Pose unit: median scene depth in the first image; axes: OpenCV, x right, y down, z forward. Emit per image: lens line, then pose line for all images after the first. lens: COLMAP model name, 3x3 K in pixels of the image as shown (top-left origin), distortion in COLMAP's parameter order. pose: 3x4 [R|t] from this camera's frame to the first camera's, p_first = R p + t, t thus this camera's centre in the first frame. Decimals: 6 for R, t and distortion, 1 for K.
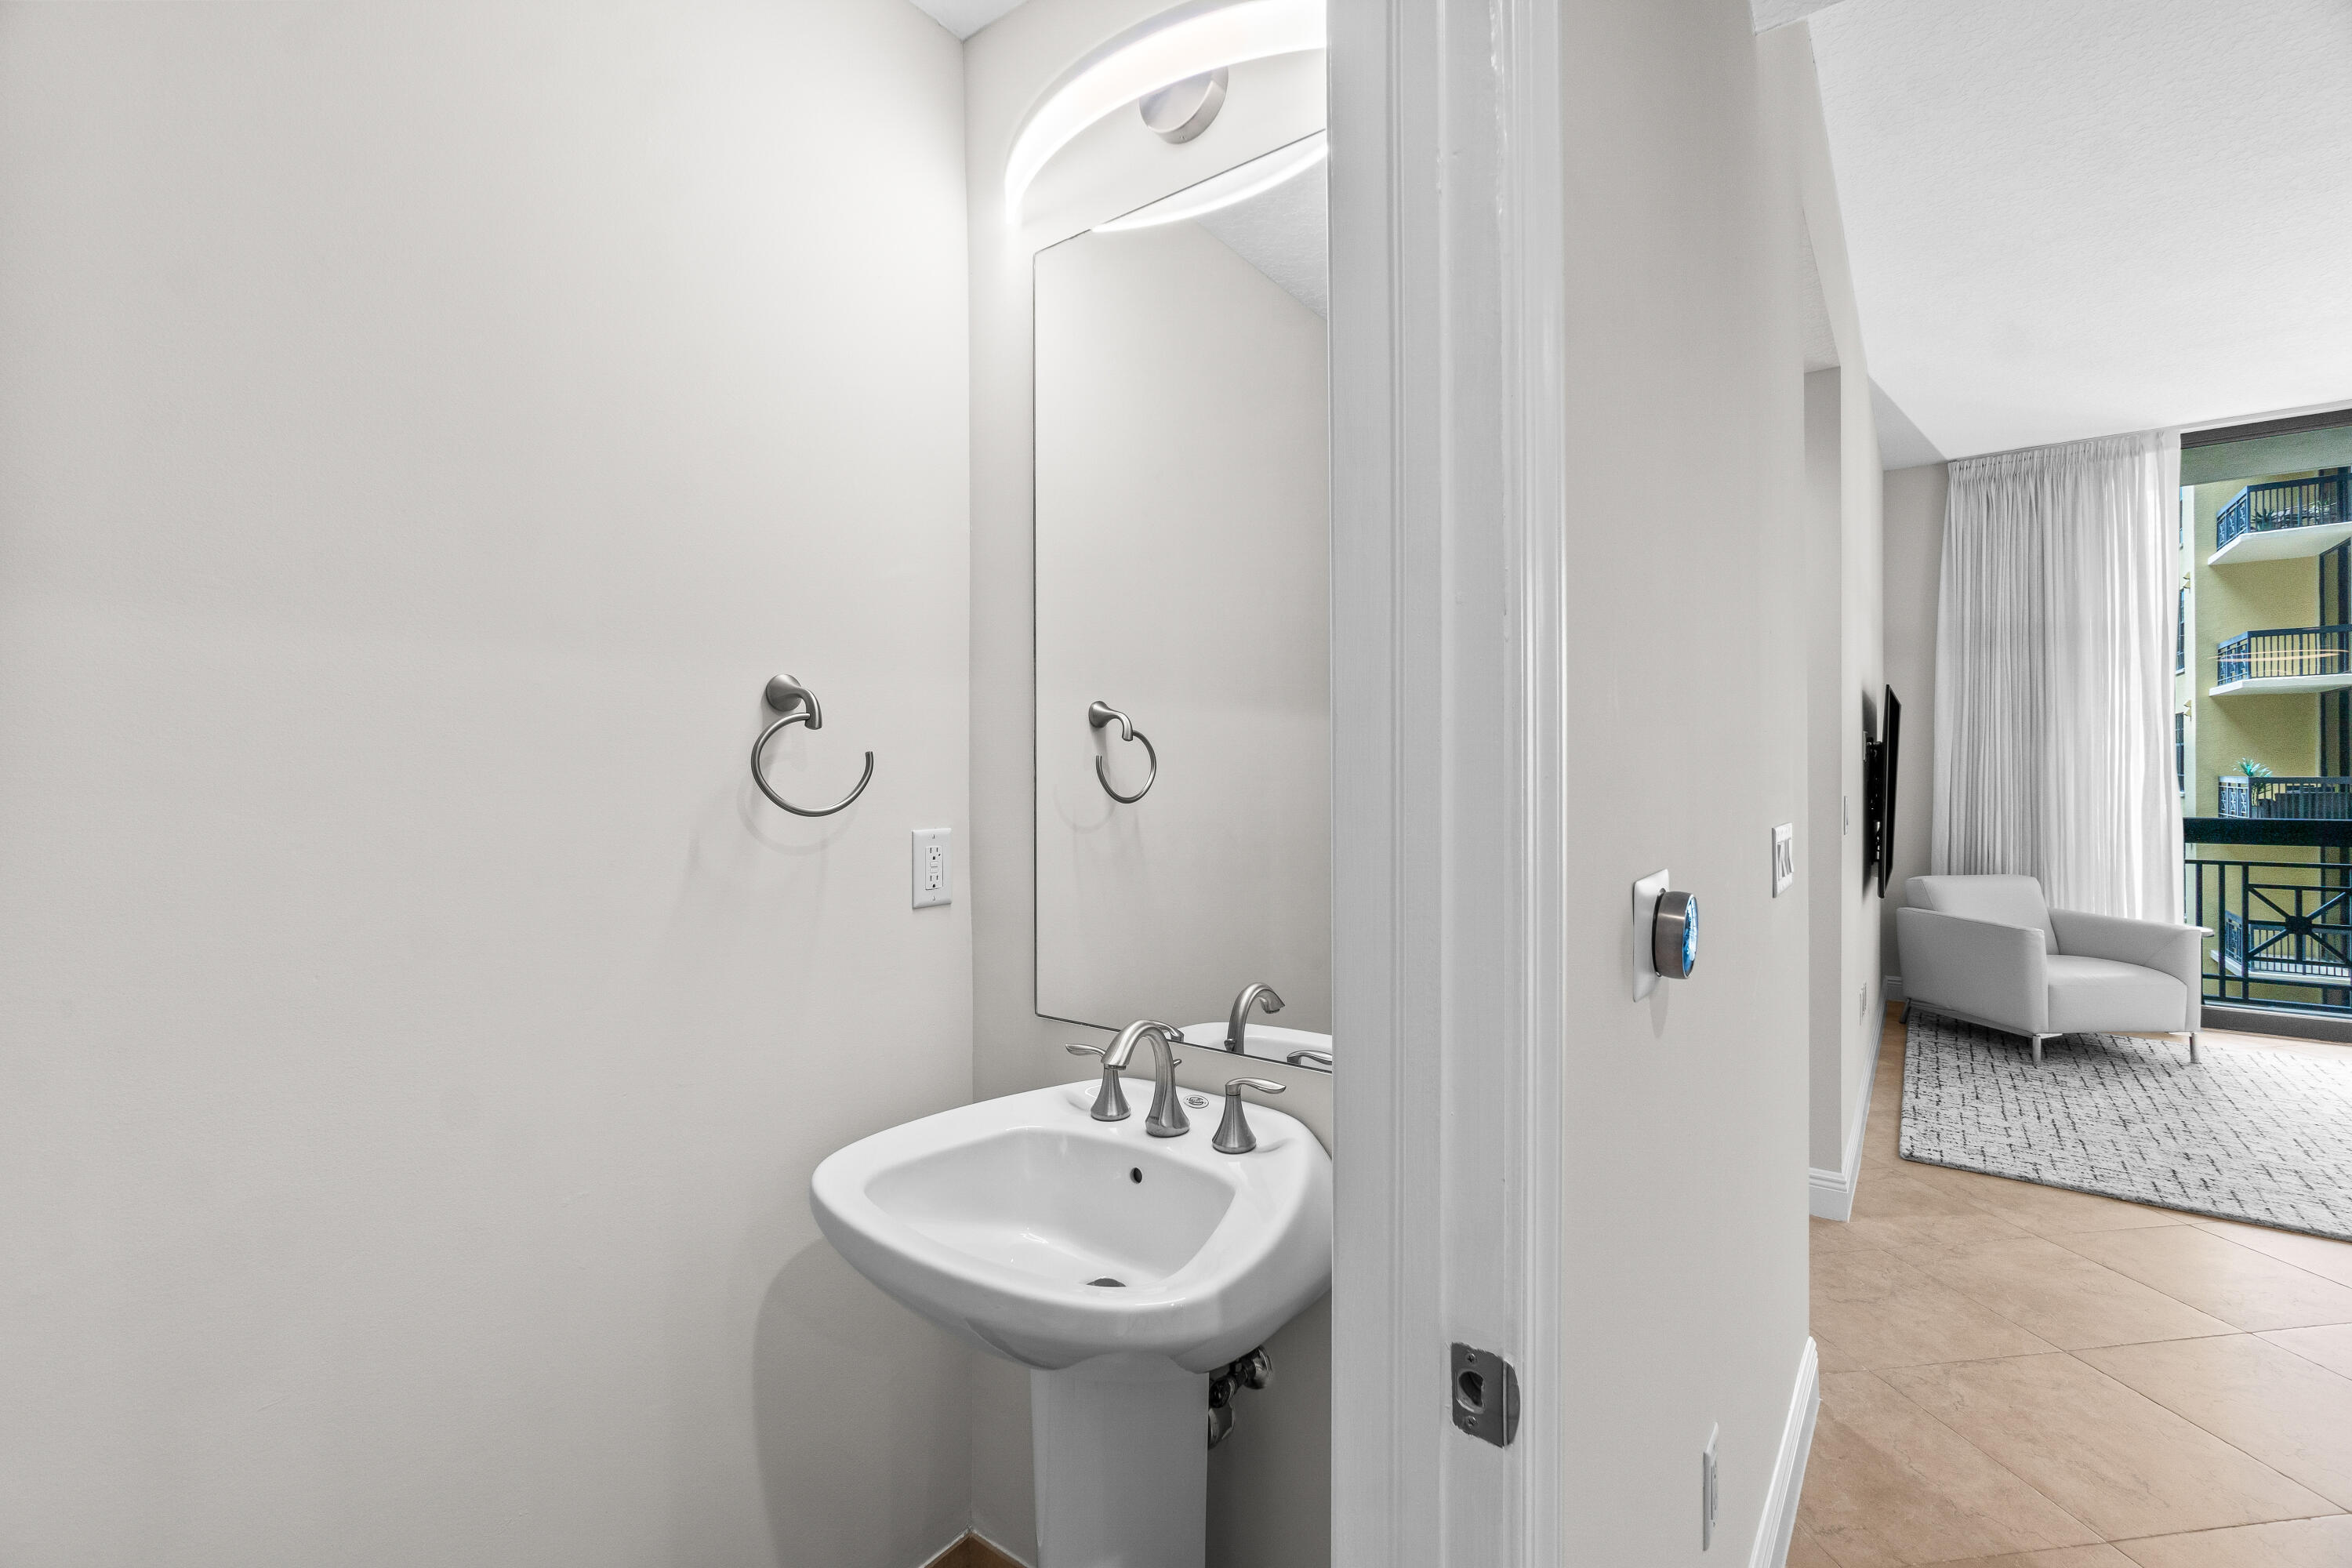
lens RADIAL K [[1018.2, 0, 1157.0], [0, 1018.2, 771.4], [0, 0, 1]] dist [-0.002401, 0.000015]
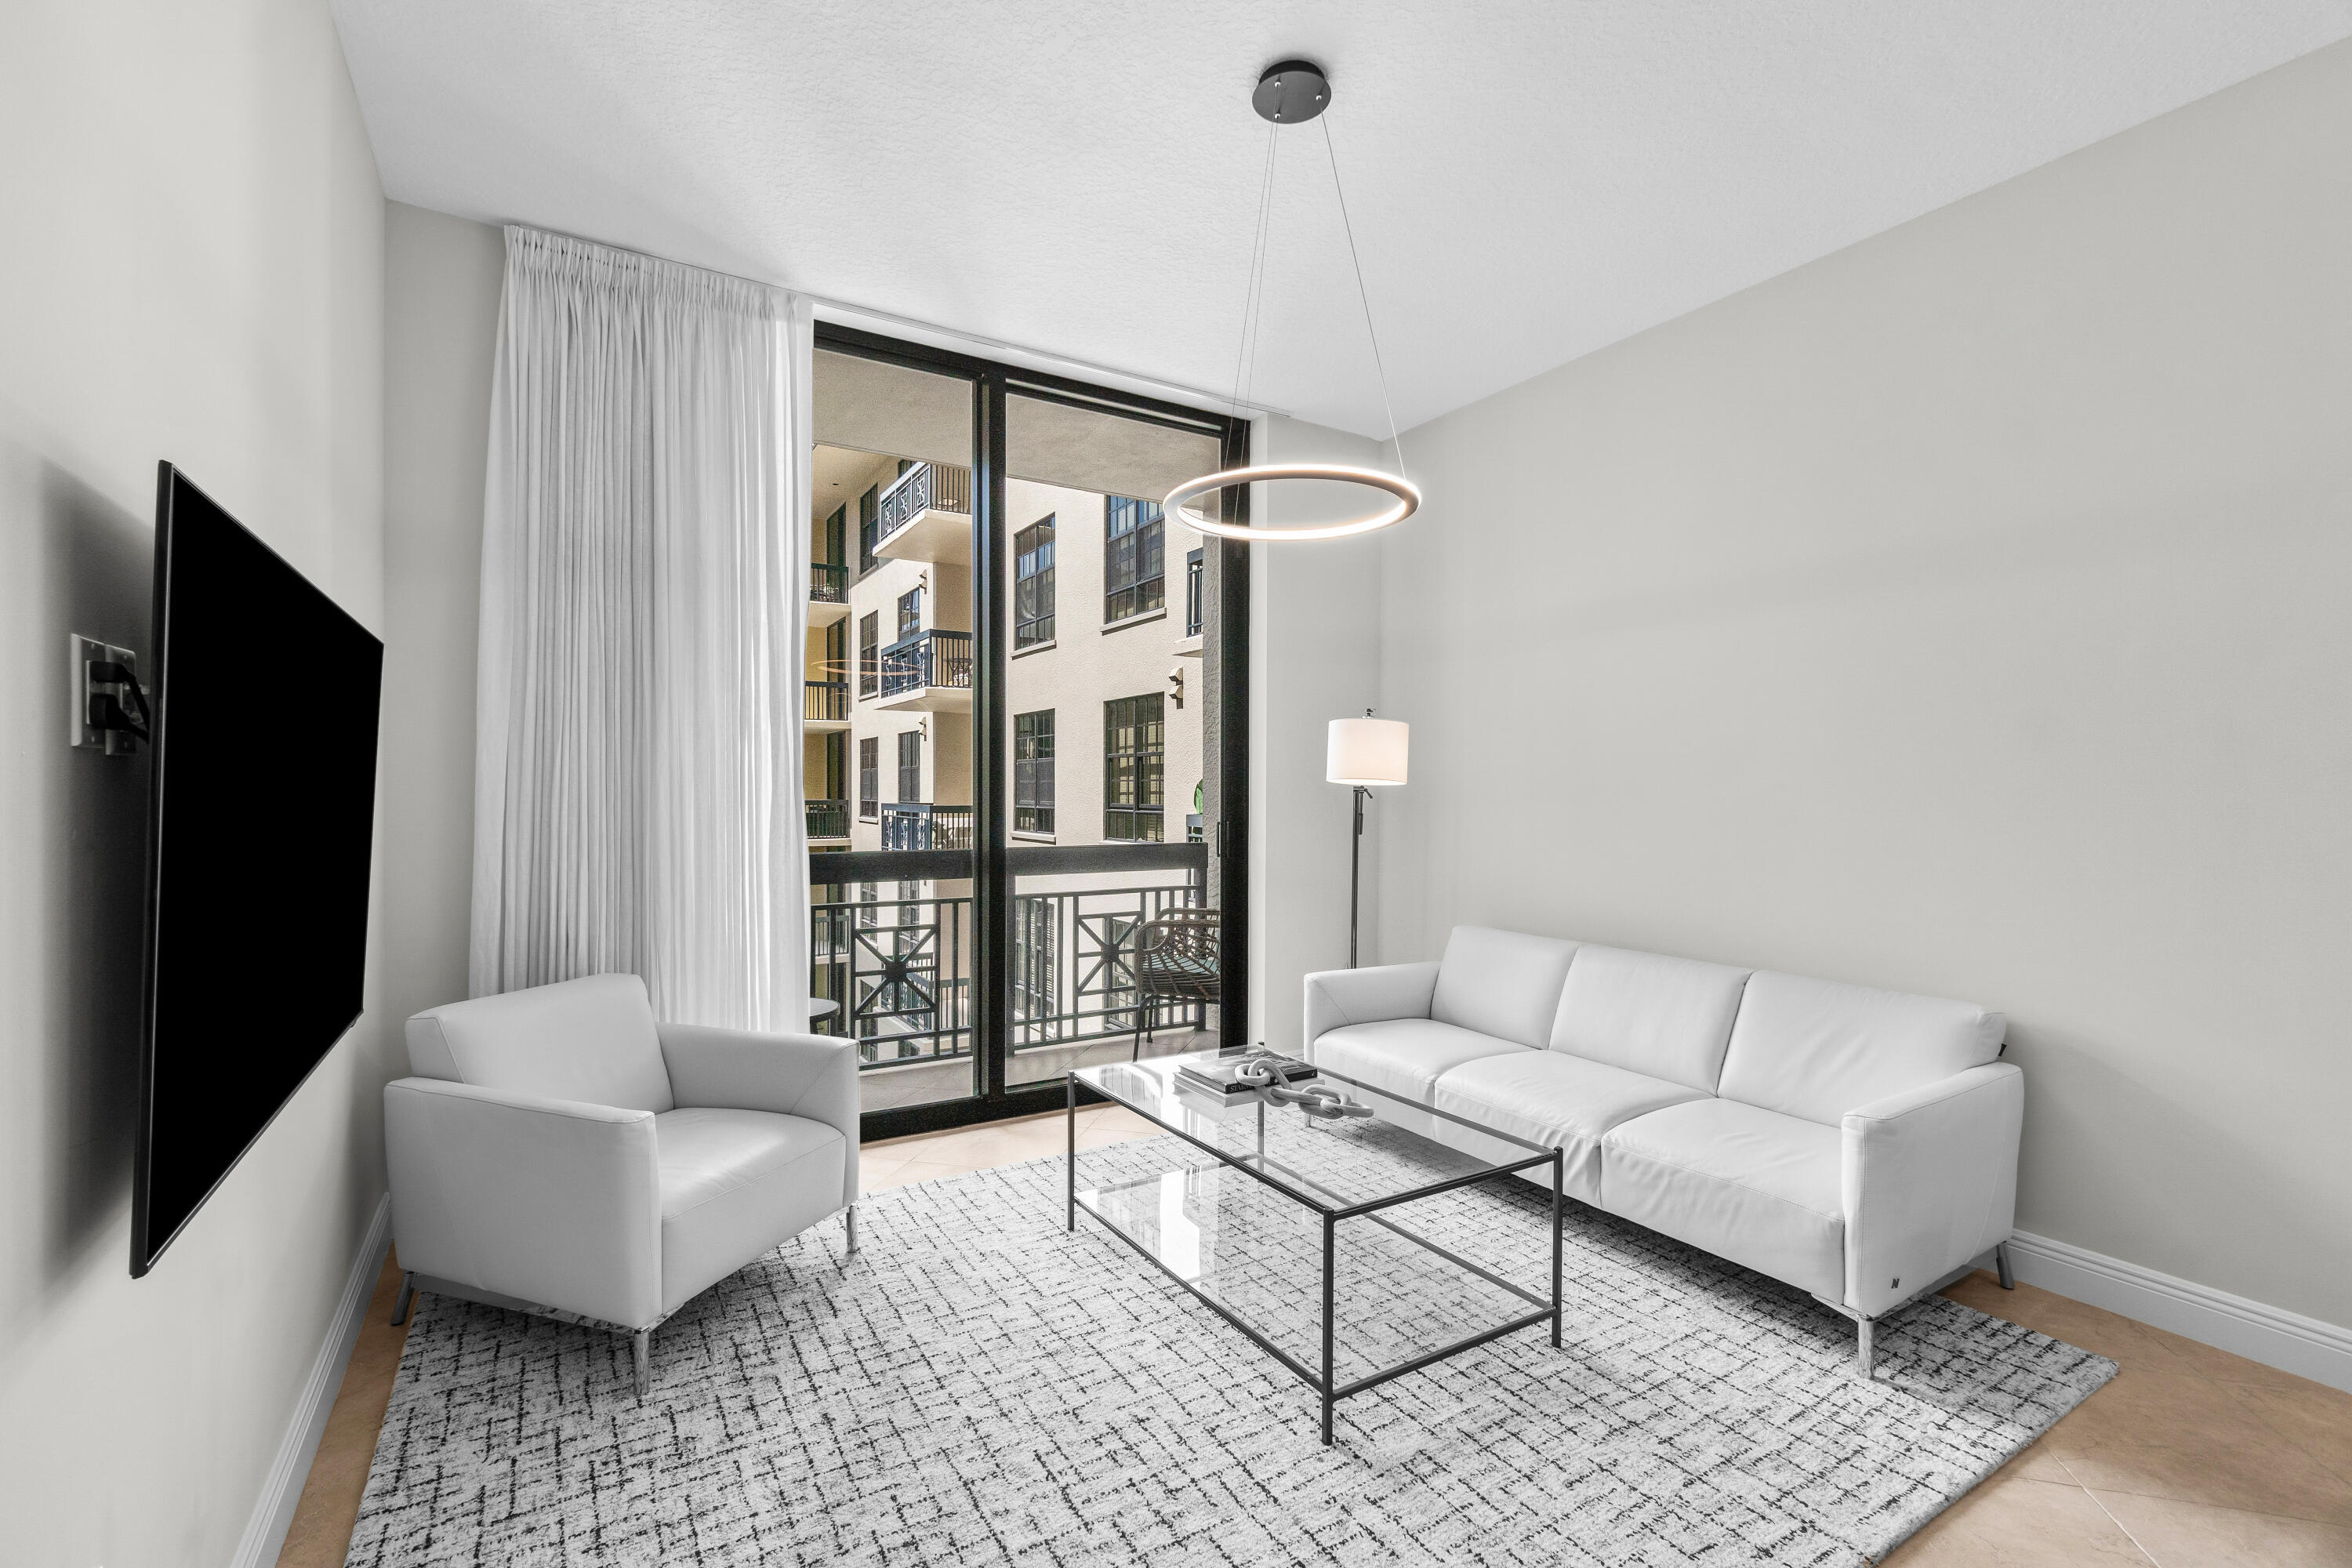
lens RADIAL K [[1026.5, 0, 1171.5], [0, 1026.5, 805.4], [0, 0, 1]] dist [-0.000778, 0.000249]
pose [[0.368790, -0.004082, 0.929504, 0.483789], [-0.006836, 0.999951, 0.007103, 0.000488], [-0.929487, -0.008974, 0.368745, 0.562202]]
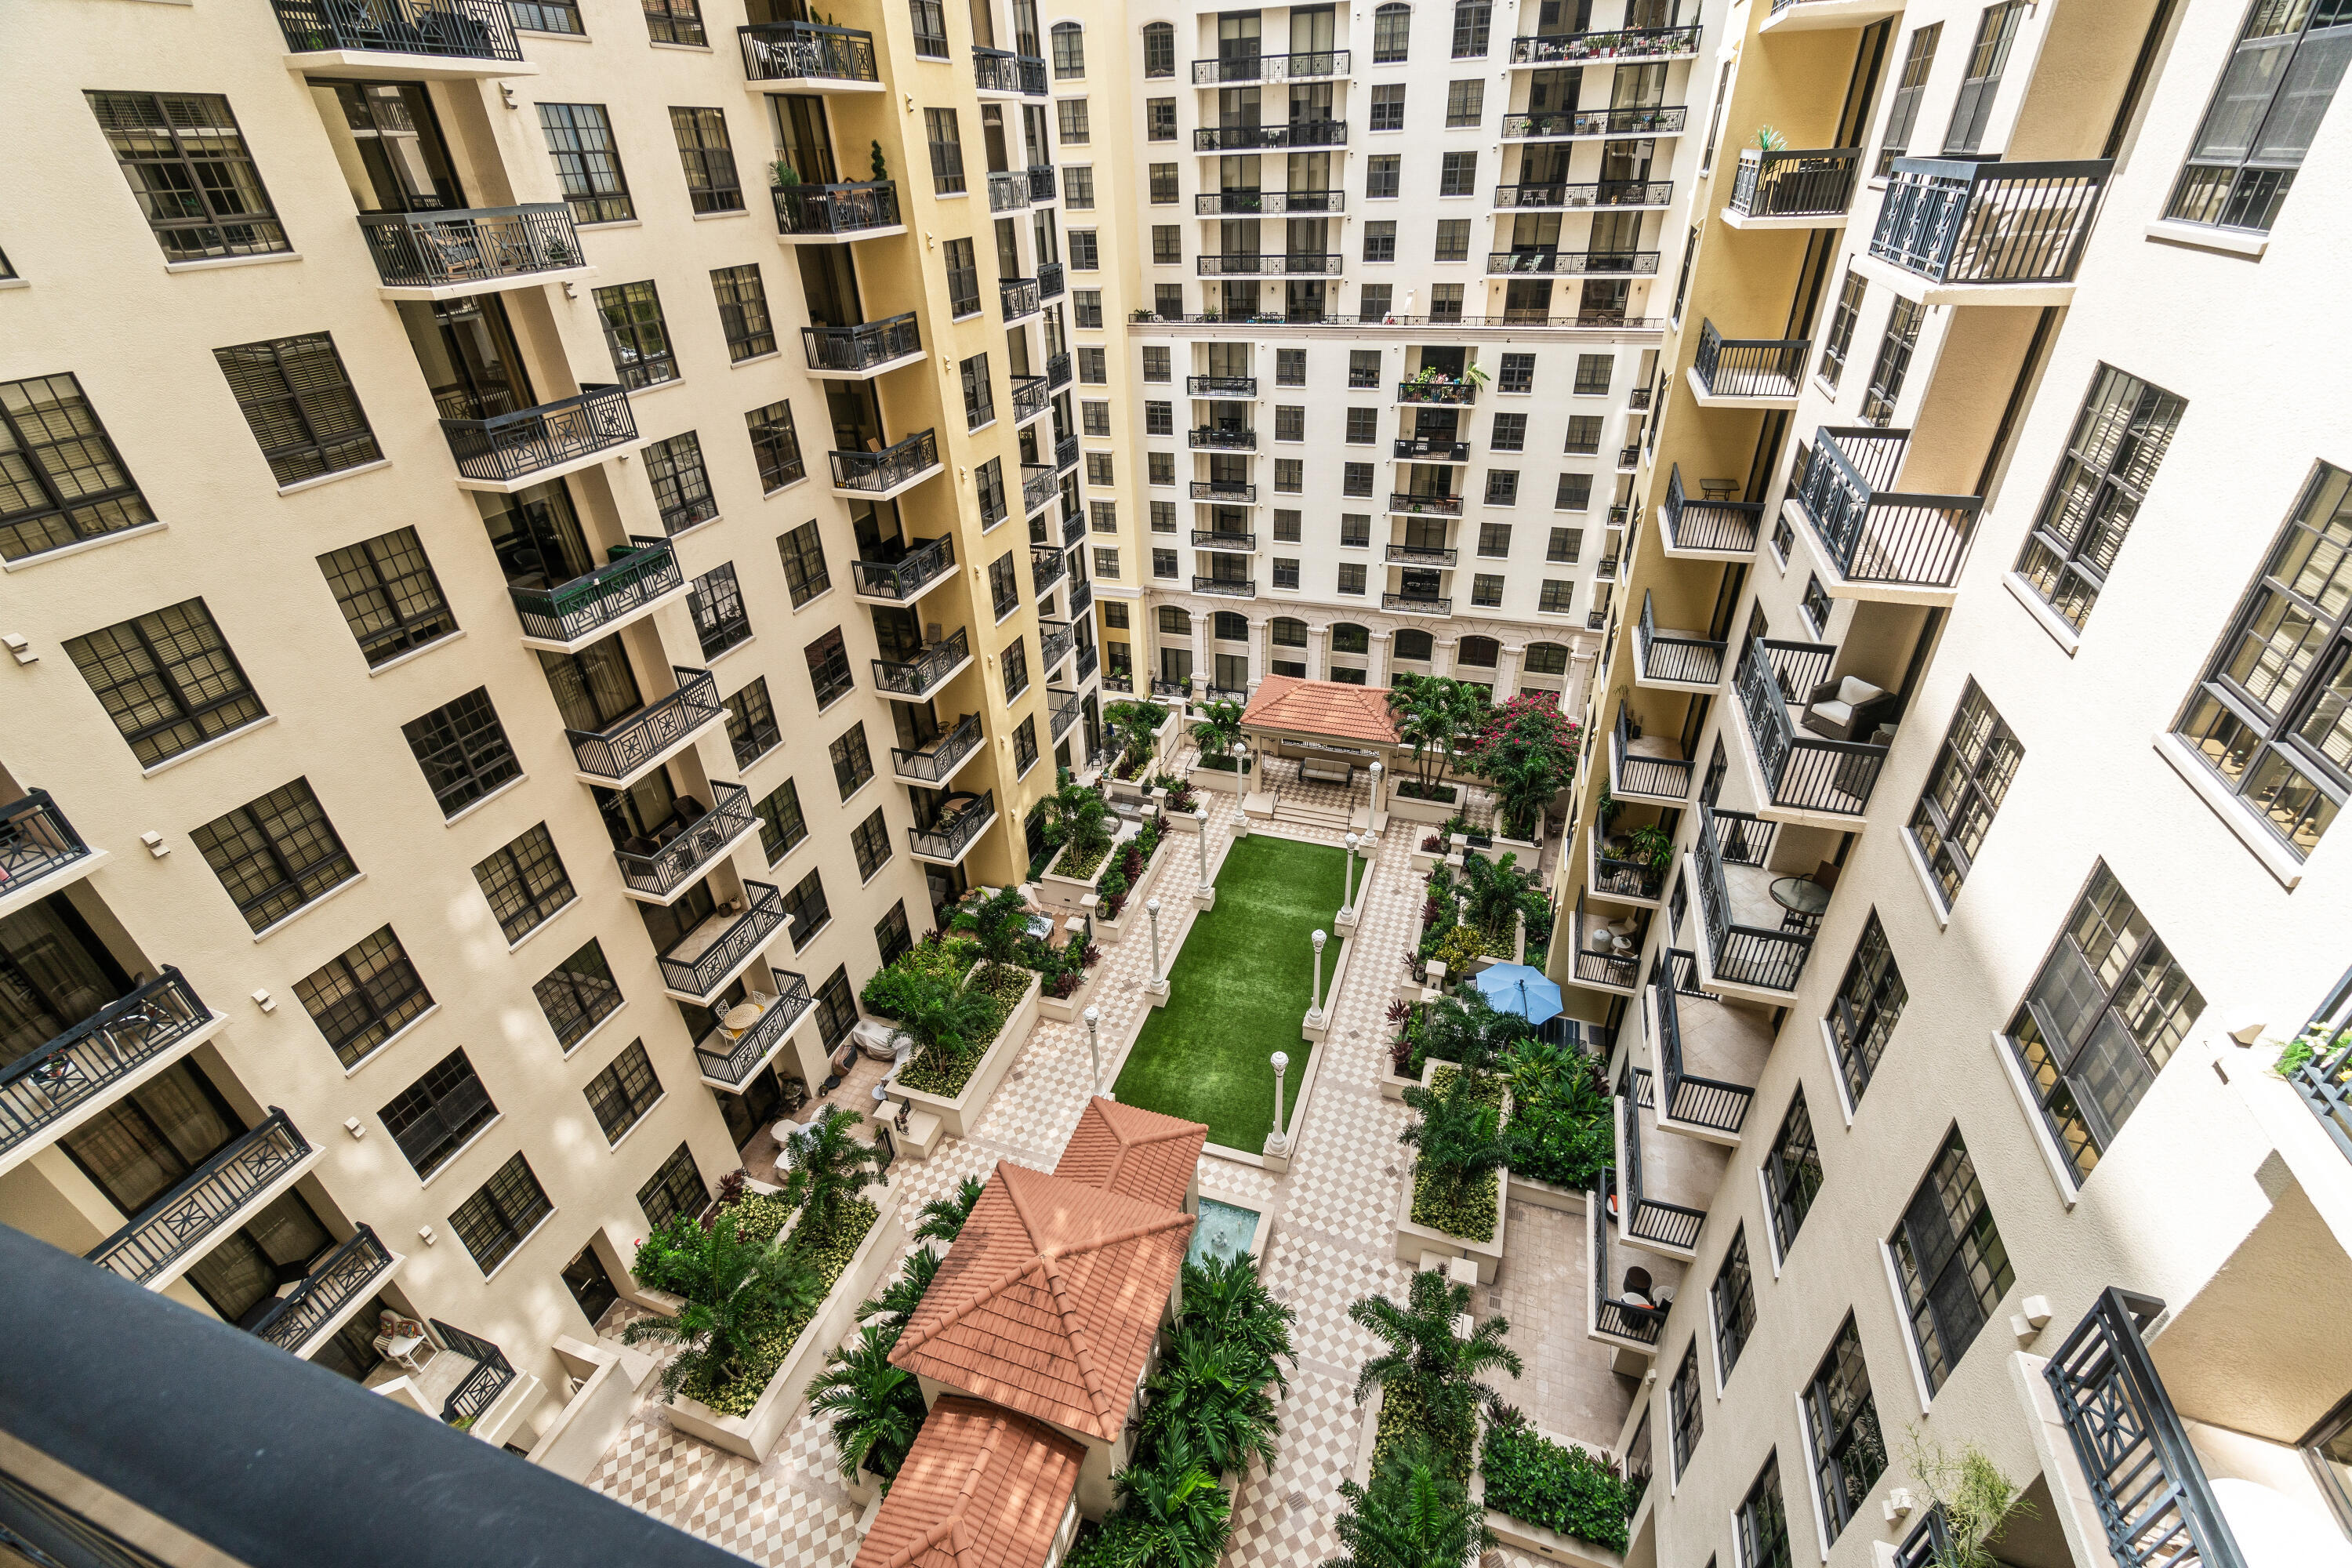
lens RADIAL K [[1003.0, 0, 1176.4], [0, 1003.0, 772.1], [0, 0, 1]] dist [-0.007475, 0.000962]
pose [[0.949657, -0.189455, 0.249515, 1.508325], [0.032406, 0.851565, 0.523247, -0.024638], [-0.311610, -0.488820, 0.814834, 1.137755]]
